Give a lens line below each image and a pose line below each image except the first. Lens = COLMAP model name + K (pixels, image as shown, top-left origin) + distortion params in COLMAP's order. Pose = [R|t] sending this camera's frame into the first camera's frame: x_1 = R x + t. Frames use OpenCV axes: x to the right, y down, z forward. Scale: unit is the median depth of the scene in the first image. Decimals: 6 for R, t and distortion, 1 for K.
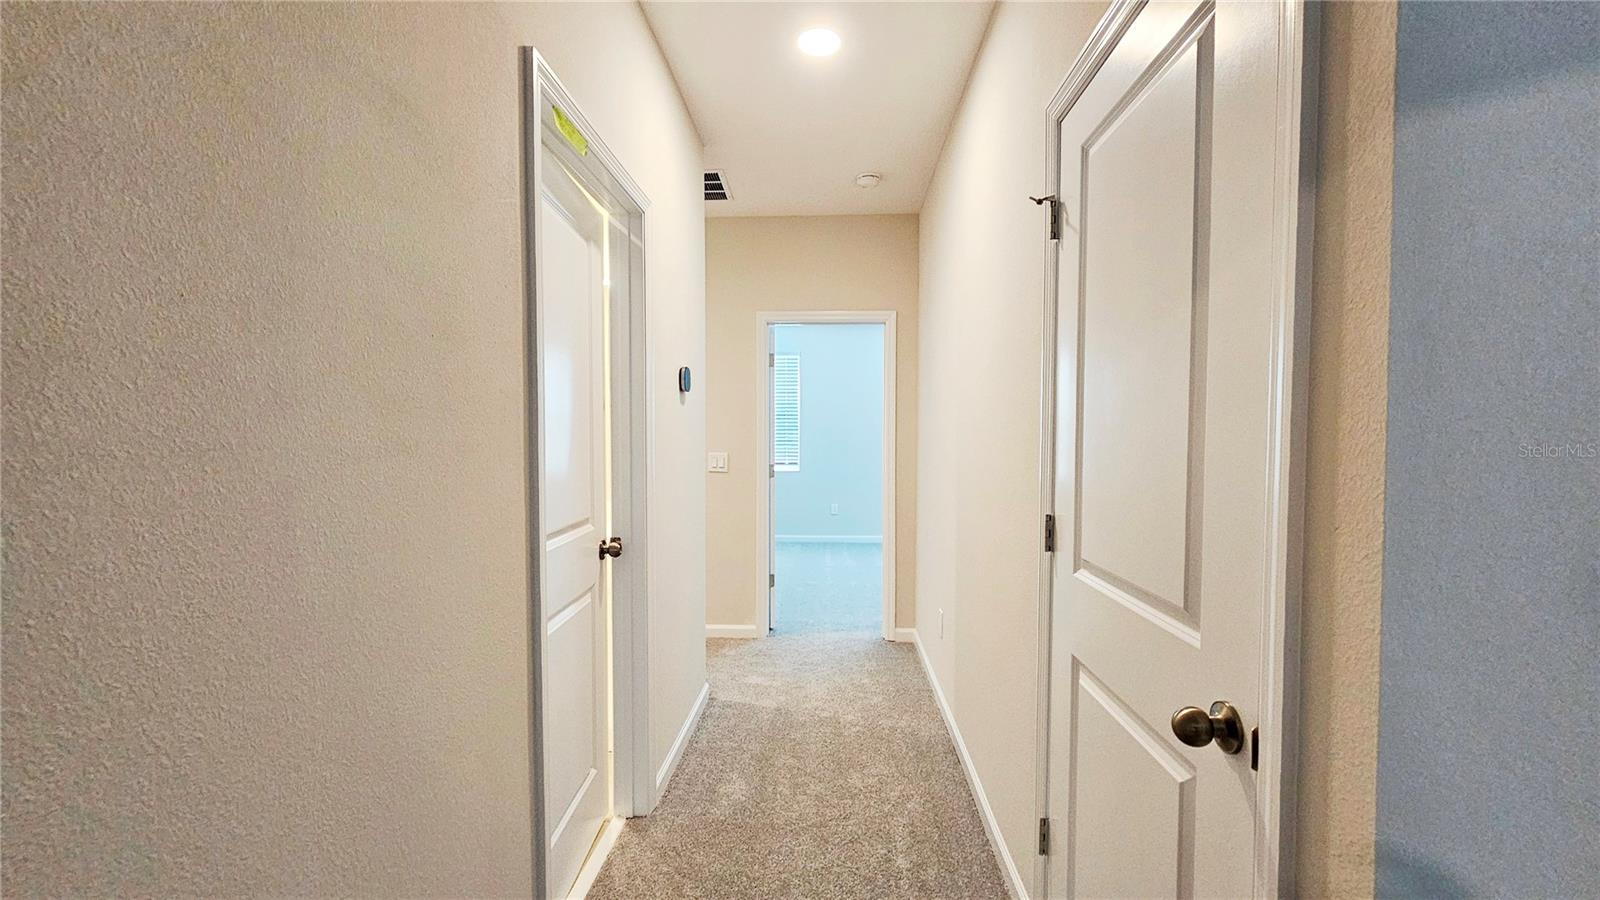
lens RADIAL K [[656.5, 0, 800.5], [0, 656.5, 454.0], [0, 0, 1]] dist [0.000797, 0.001020]
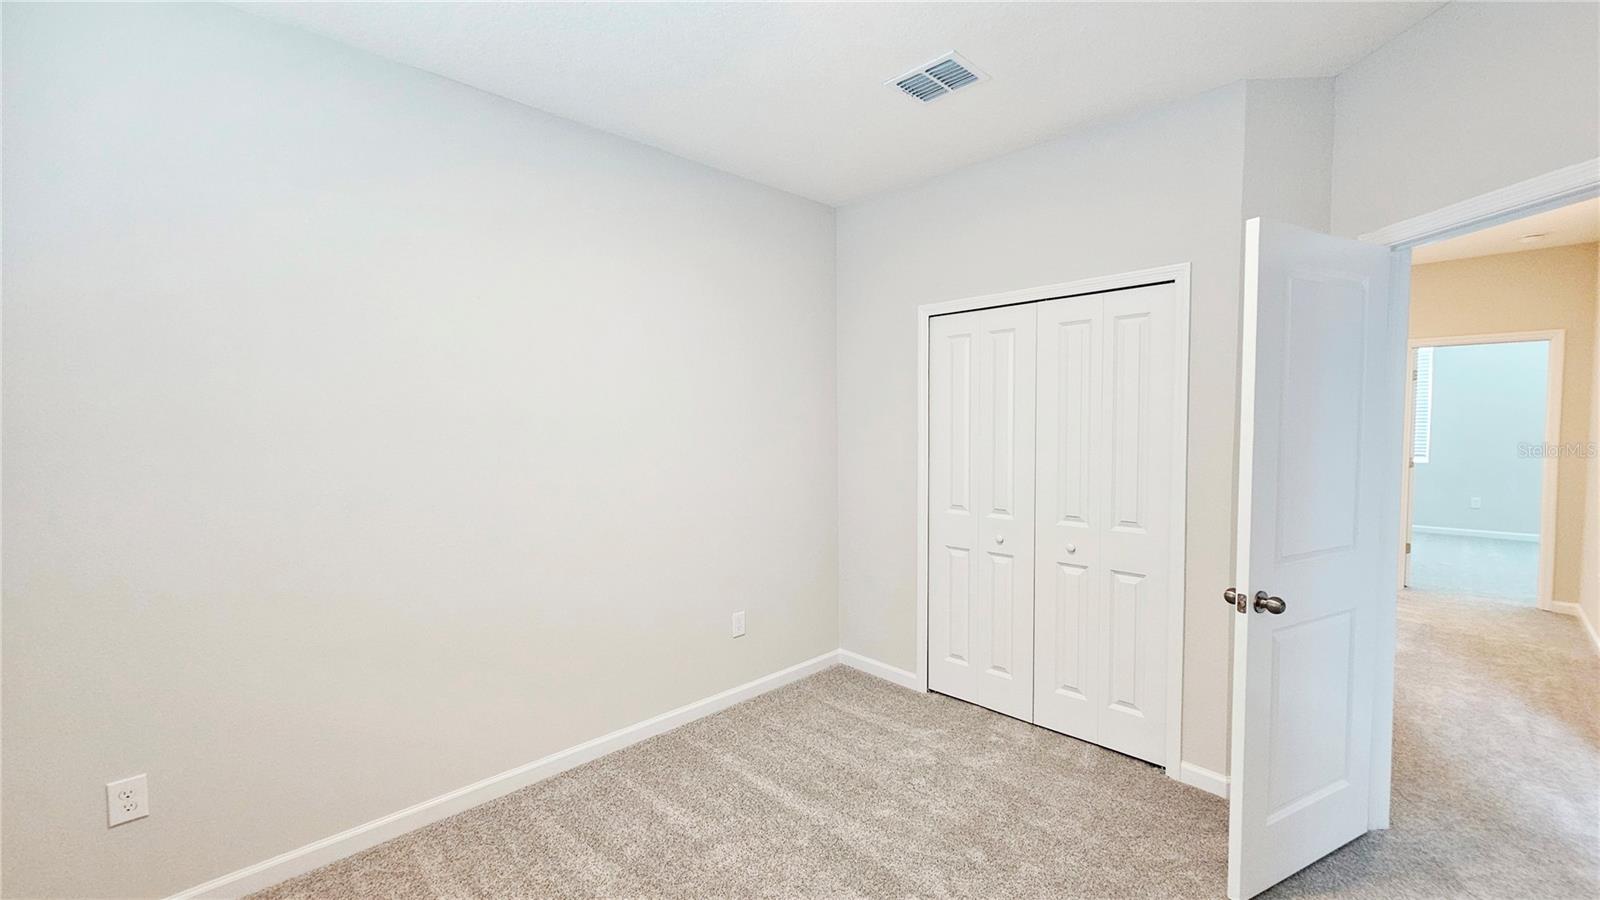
lens RADIAL K [[656.5, 0, 805.9], [0, 656.5, 449.5], [0, 0, 1]] dist [0.000797, 0.001020]
pose [[0.740144, 0.026394, -0.671930, -0.058722], [-0.010994, 0.999571, 0.027154, -0.020696], [0.672358, -0.012710, 0.740117, -0.752818]]
